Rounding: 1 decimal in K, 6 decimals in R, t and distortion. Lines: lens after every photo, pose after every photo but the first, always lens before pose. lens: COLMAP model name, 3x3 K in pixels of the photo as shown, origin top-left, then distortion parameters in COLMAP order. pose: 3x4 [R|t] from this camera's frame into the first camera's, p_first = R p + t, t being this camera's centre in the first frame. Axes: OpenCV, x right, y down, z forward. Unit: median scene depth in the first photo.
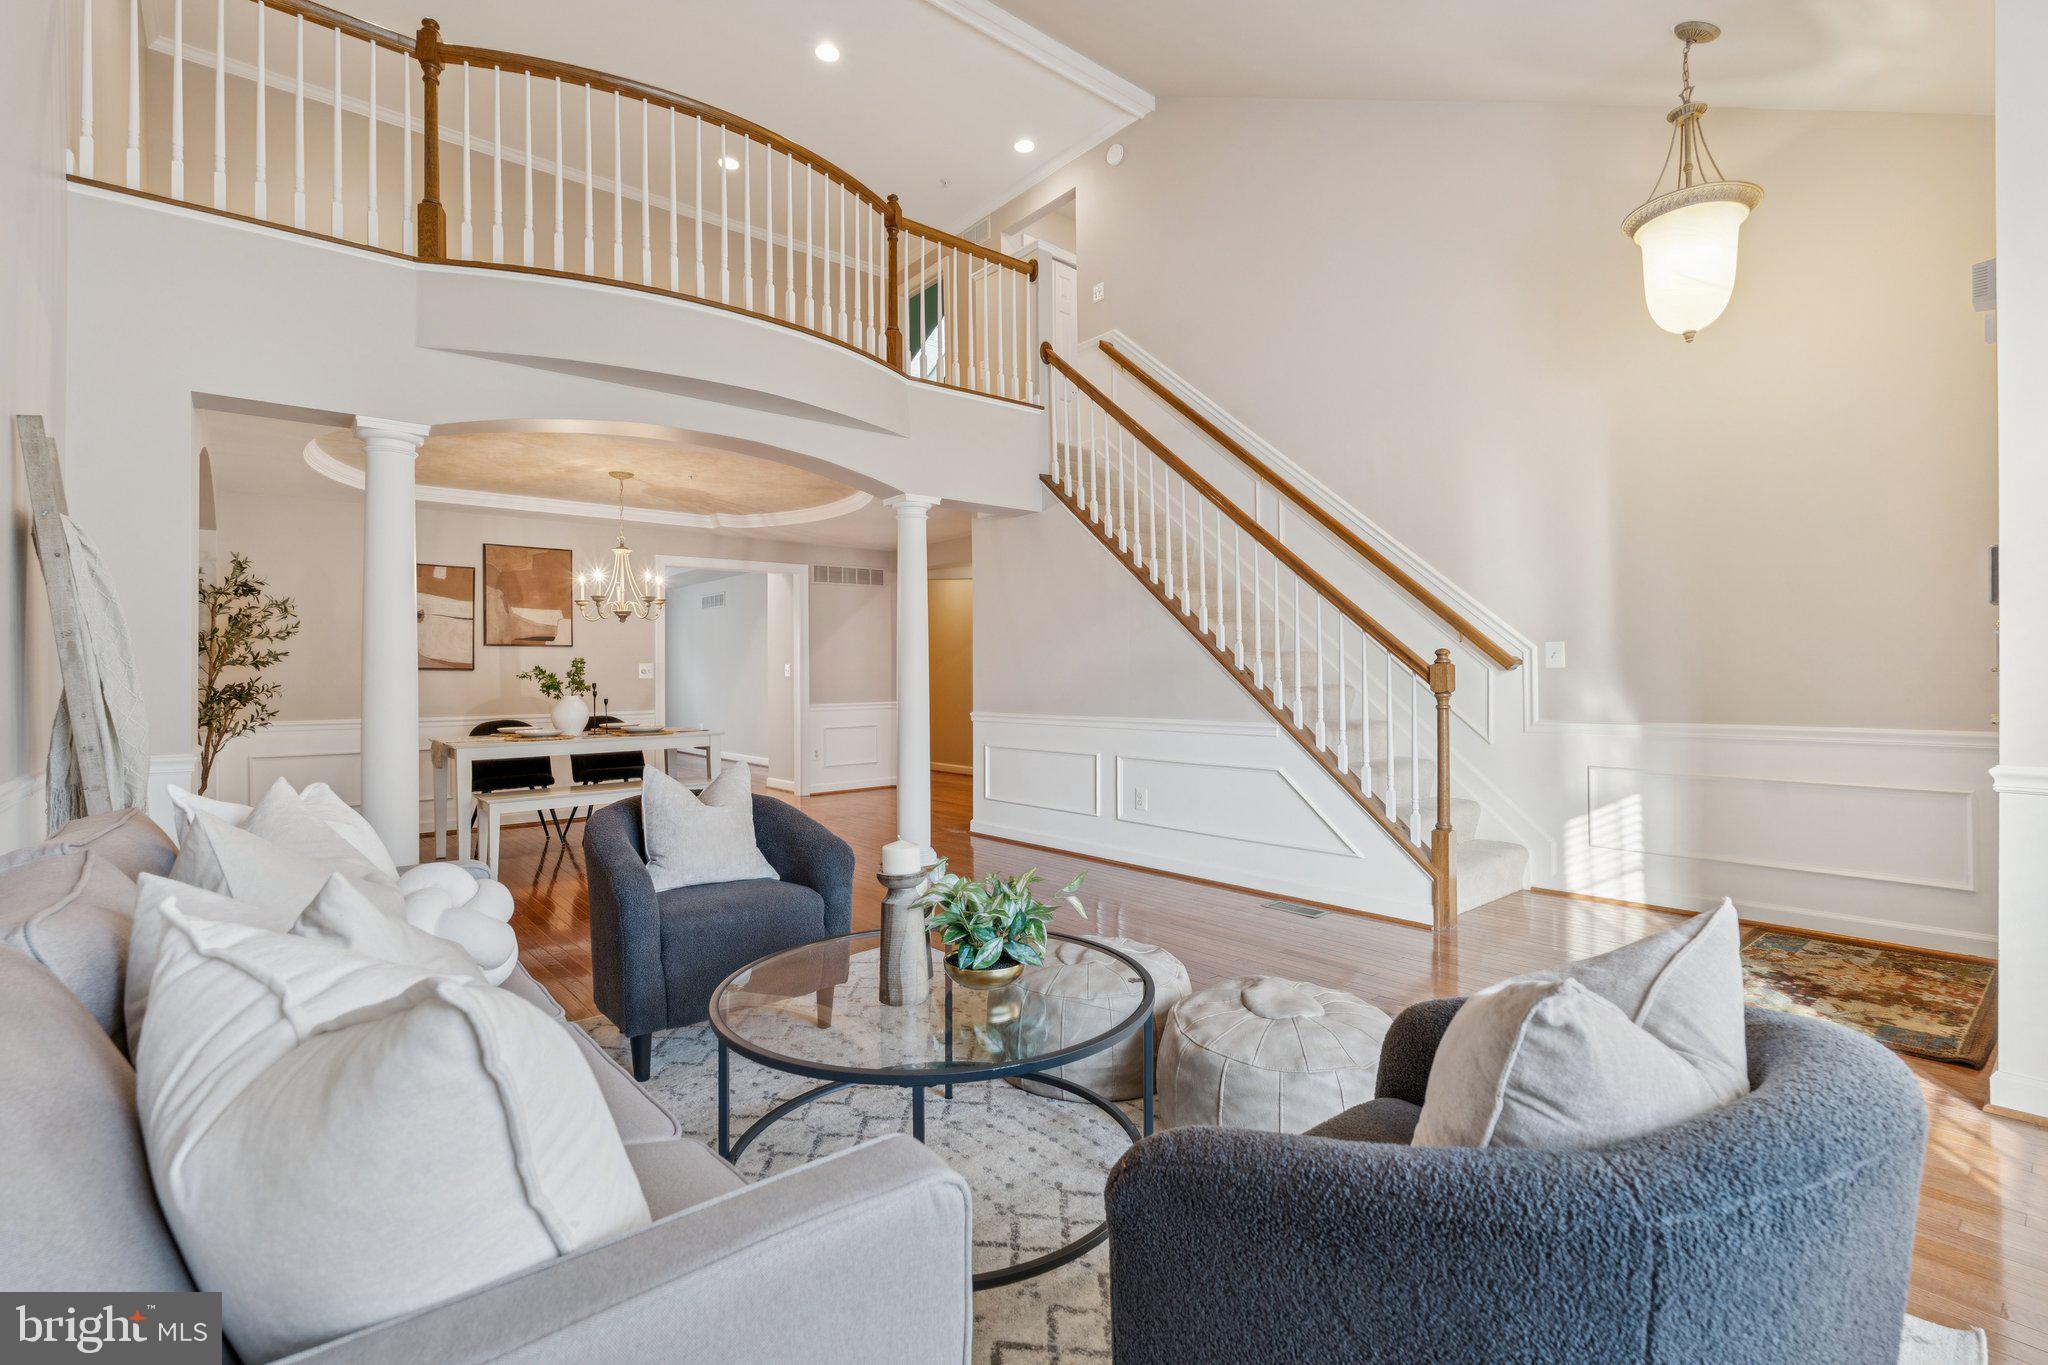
lens RADIAL K [[913.7, 0, 1017.0], [0, 913.7, 666.6], [0, 0, 1]] dist [0.000951, 0.000029]
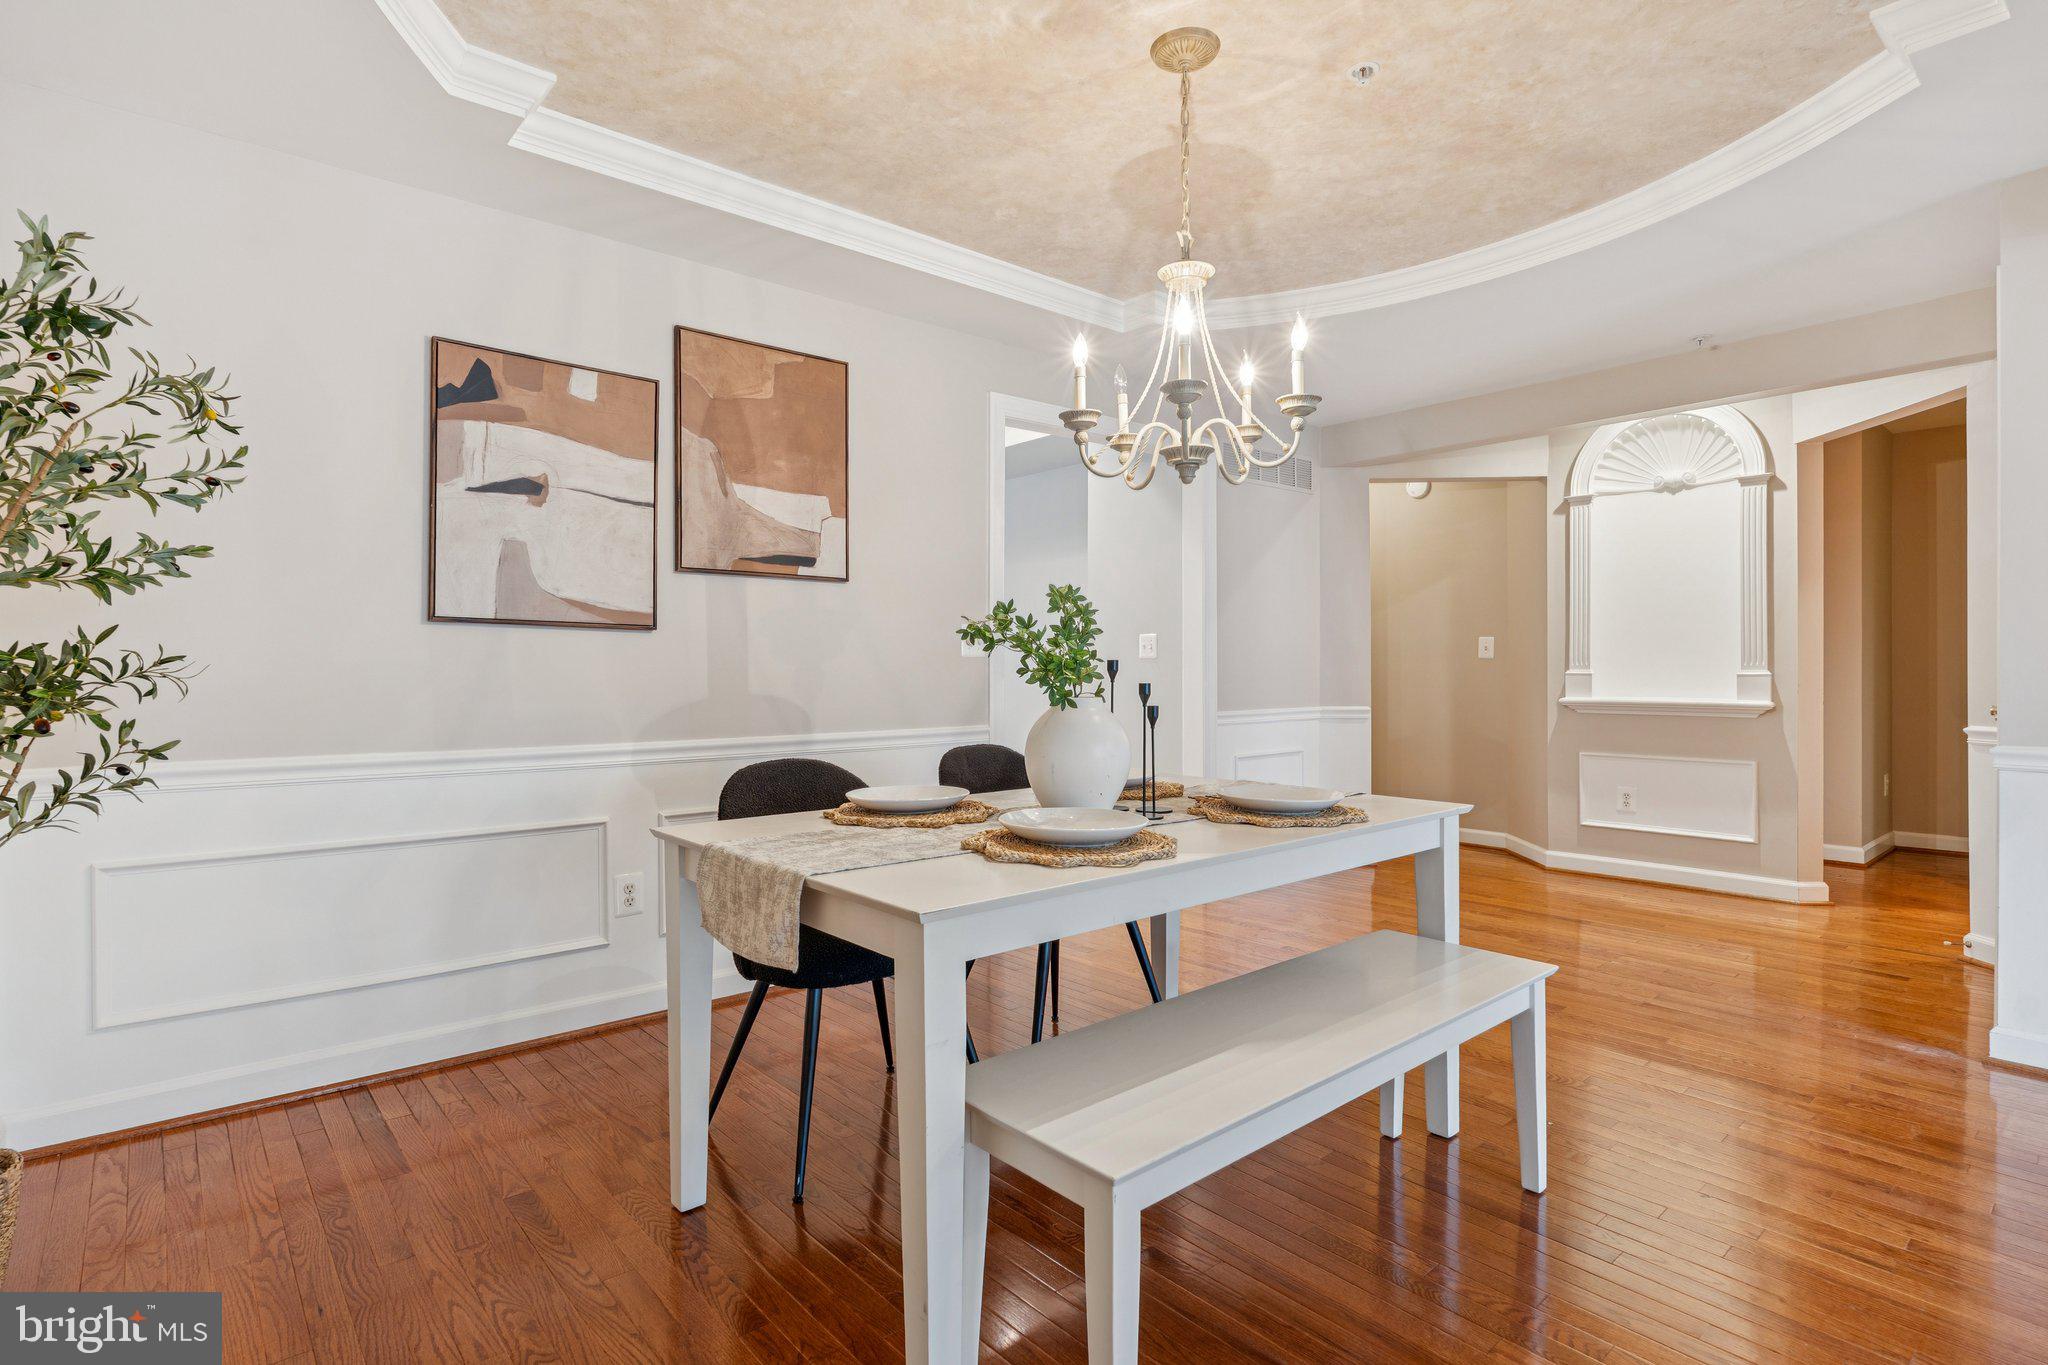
lens RADIAL K [[1014.8, 0, 1016.7], [0, 1014.8, 669.4], [0, 0, 1]] dist [0.000404, -0.000012]
pose [[0.999933, 0.009238, 0.007046, -0.484527], [-0.009326, 0.999877, 0.012626, 0.016359], [-0.006929, -0.012691, 0.999895, 0.602746]]
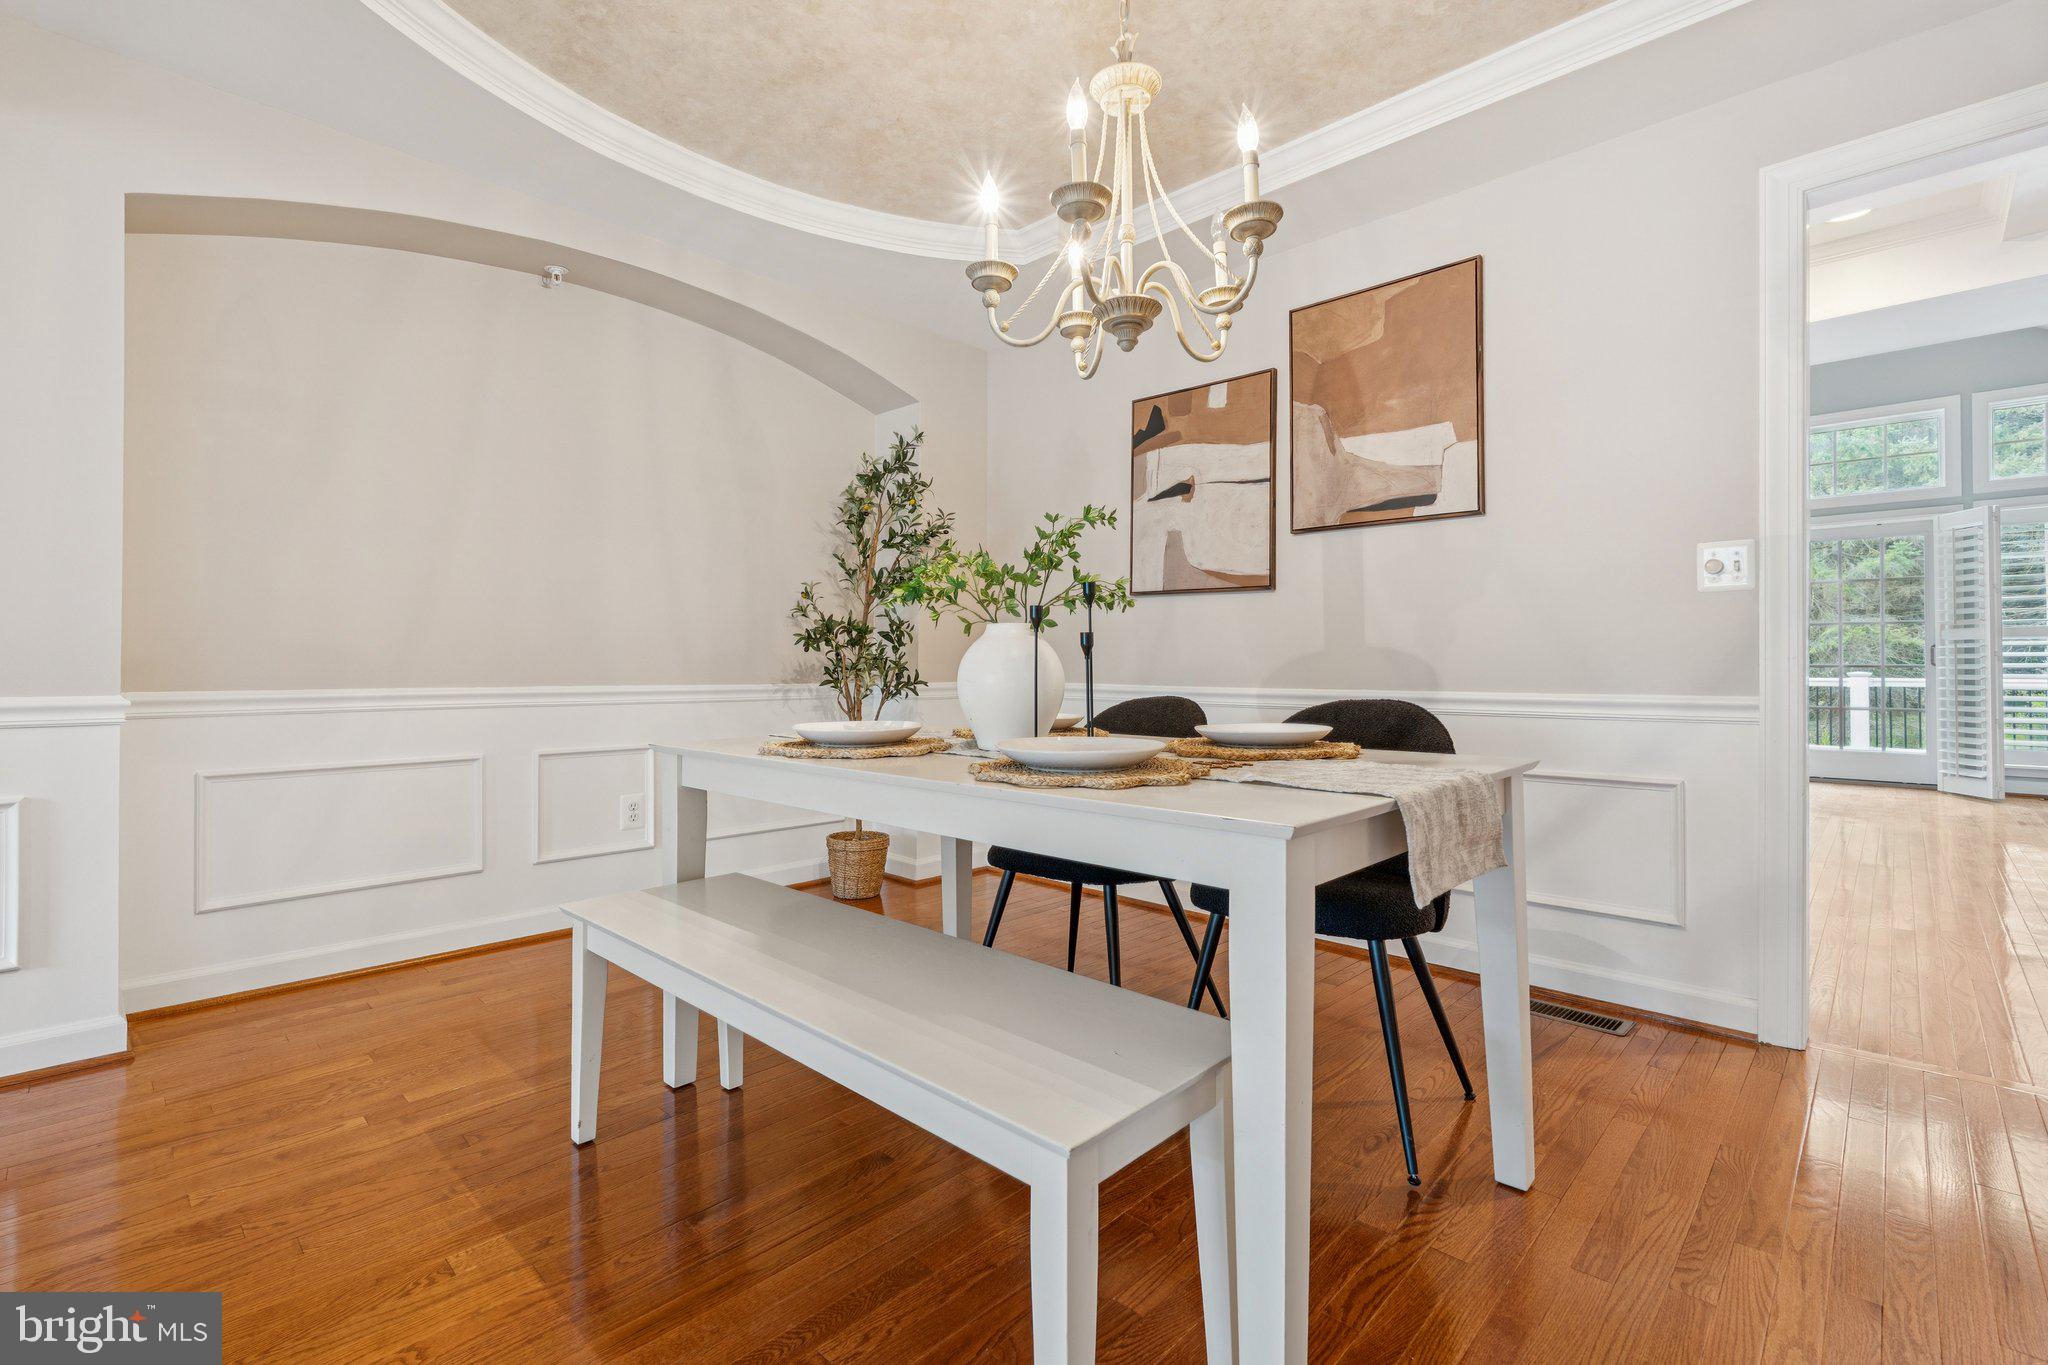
lens RADIAL K [[914.0, 0, 1006.8], [0, 914.0, 660.3], [0, 0, 1]] dist [-0.018643, -0.000057]
pose [[0.096586, 0.006505, -0.995303, -0.160868], [0.011661, 0.999903, 0.007667, 0.039298], [0.995256, -0.012347, 0.096501, 0.914893]]
